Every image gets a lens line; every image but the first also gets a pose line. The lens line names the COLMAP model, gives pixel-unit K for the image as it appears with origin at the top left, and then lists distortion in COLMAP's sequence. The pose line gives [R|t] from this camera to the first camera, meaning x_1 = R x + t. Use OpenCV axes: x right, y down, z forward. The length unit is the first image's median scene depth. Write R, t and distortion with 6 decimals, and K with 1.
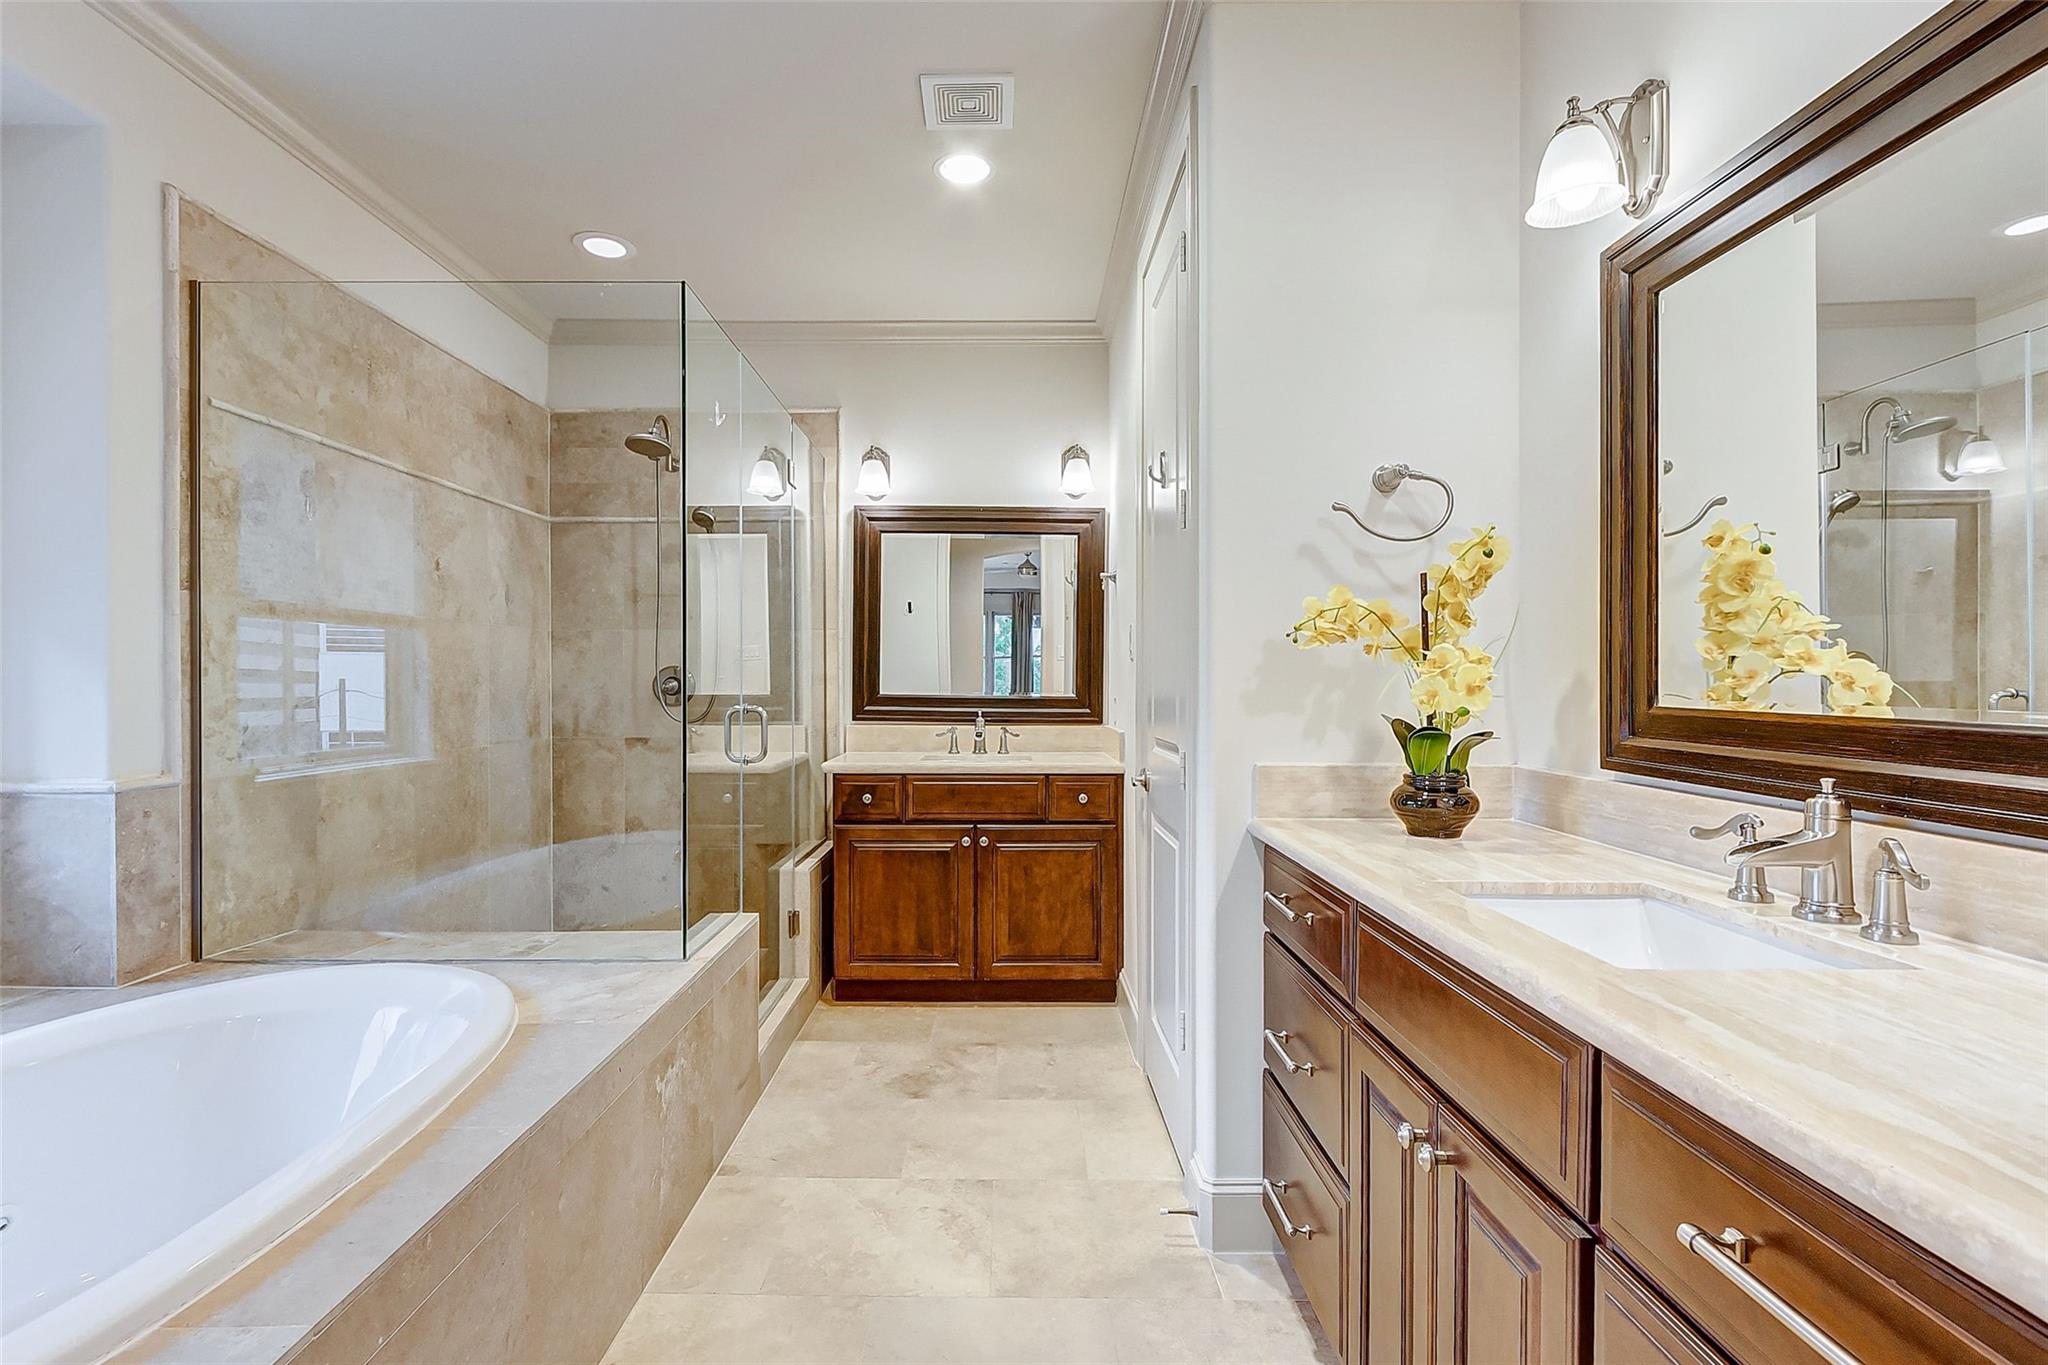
lens RADIAL K [[957.8, 0, 1015.7], [0, 957.8, 709.1], [0, 0, 1]] dist [0.002719, 0.000227]
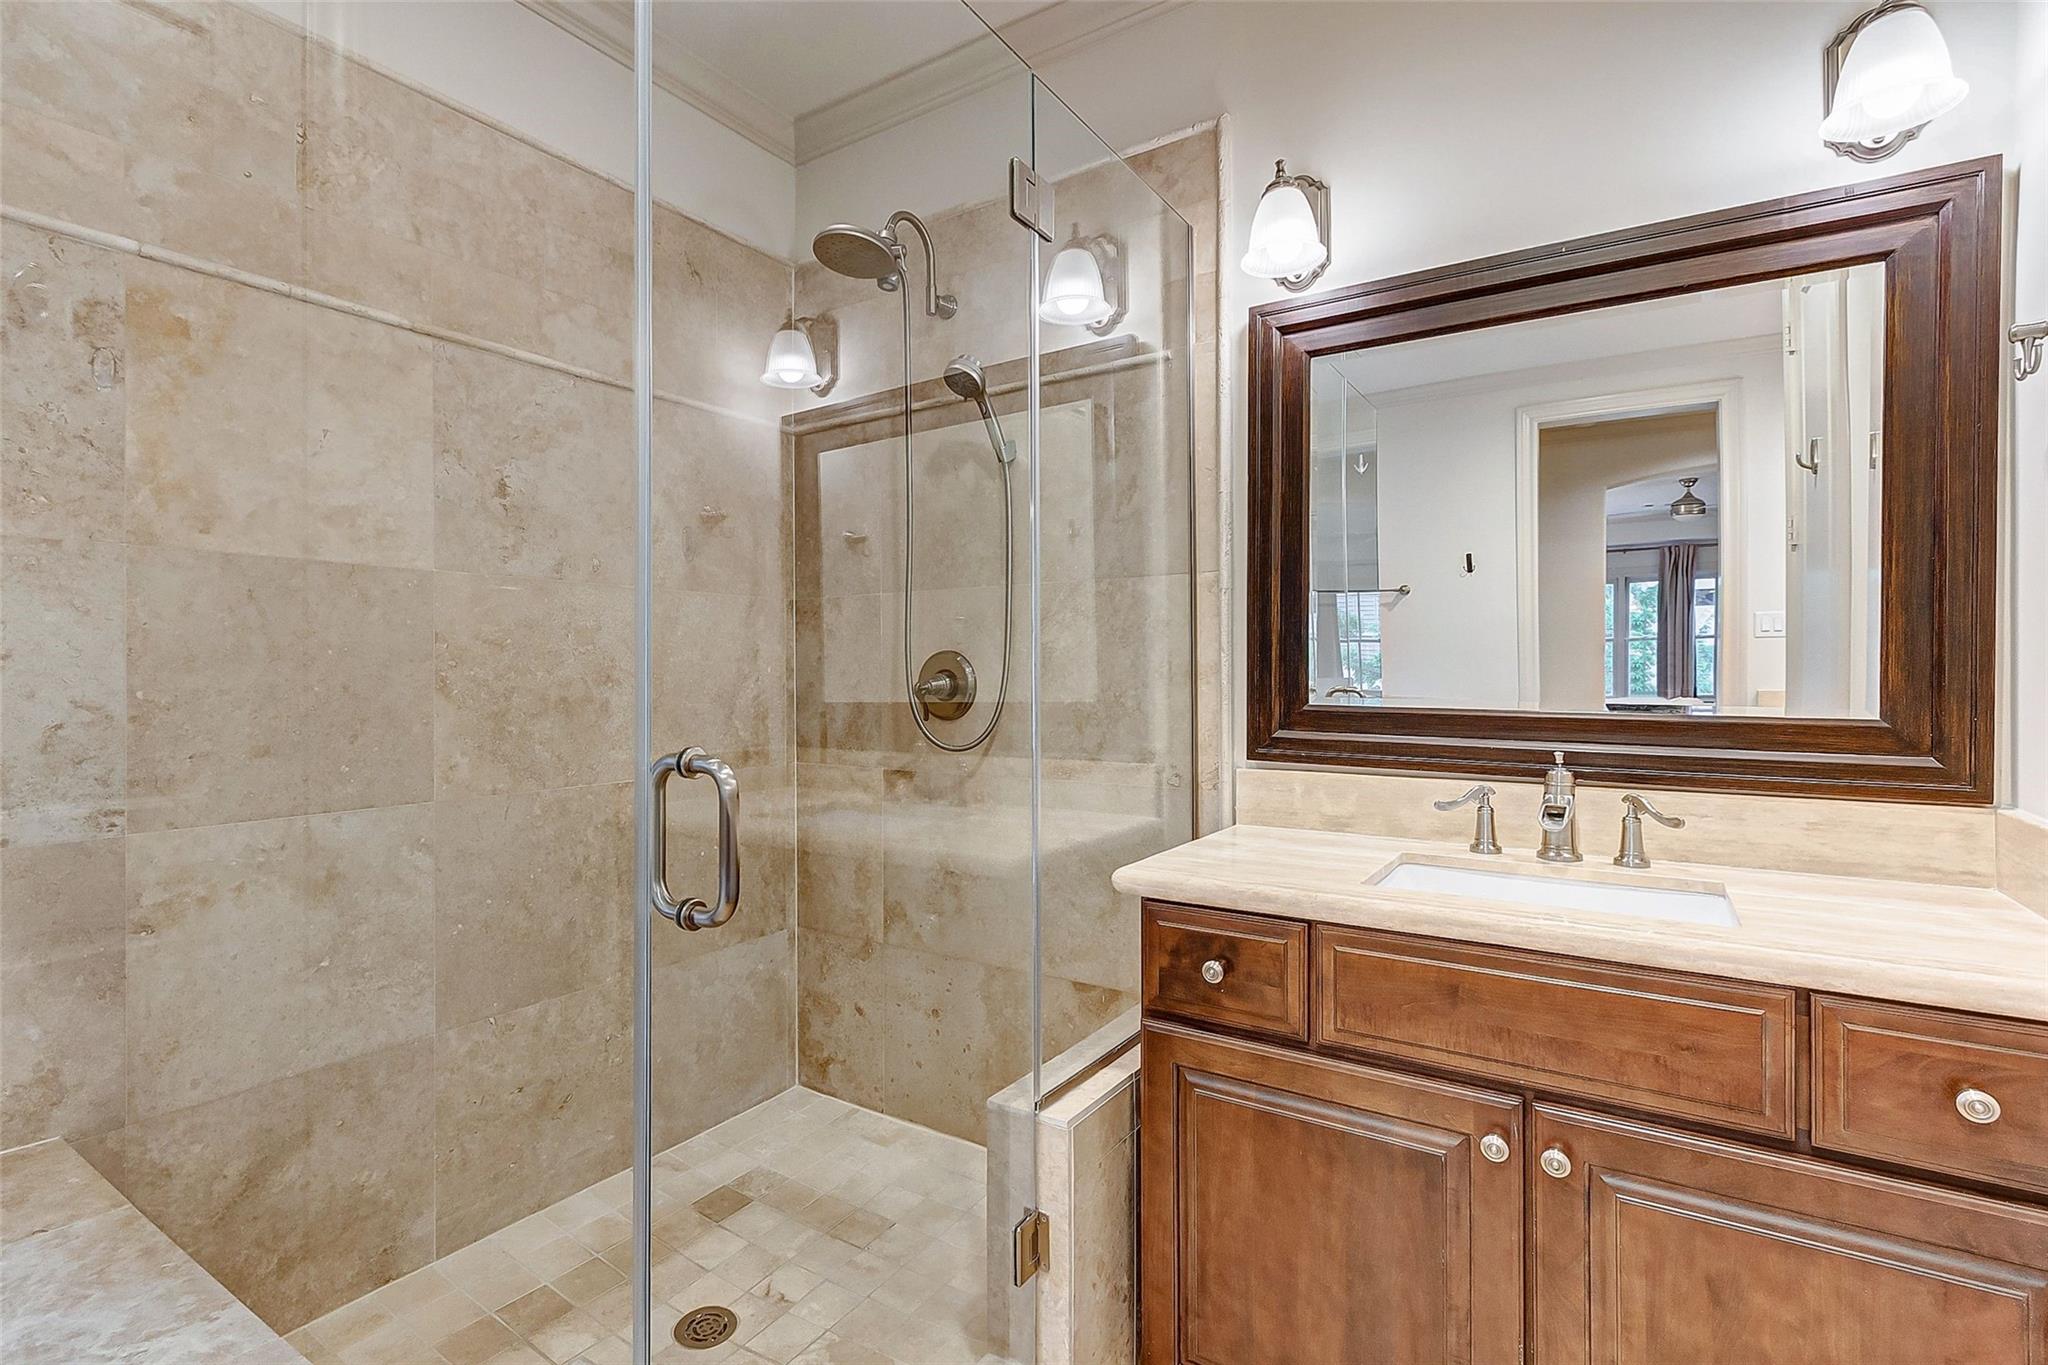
lens RADIAL K [[904.2, 0, 1020.5], [0, 904.2, 671.4], [0, 0, 1]] dist [0.002862, -0.000031]
pose [[0.814772, -0.004192, -0.579767, -0.001570], [-0.013959, 0.999542, -0.026844, -0.019781], [0.579614, 0.029965, 0.814340, 0.619941]]
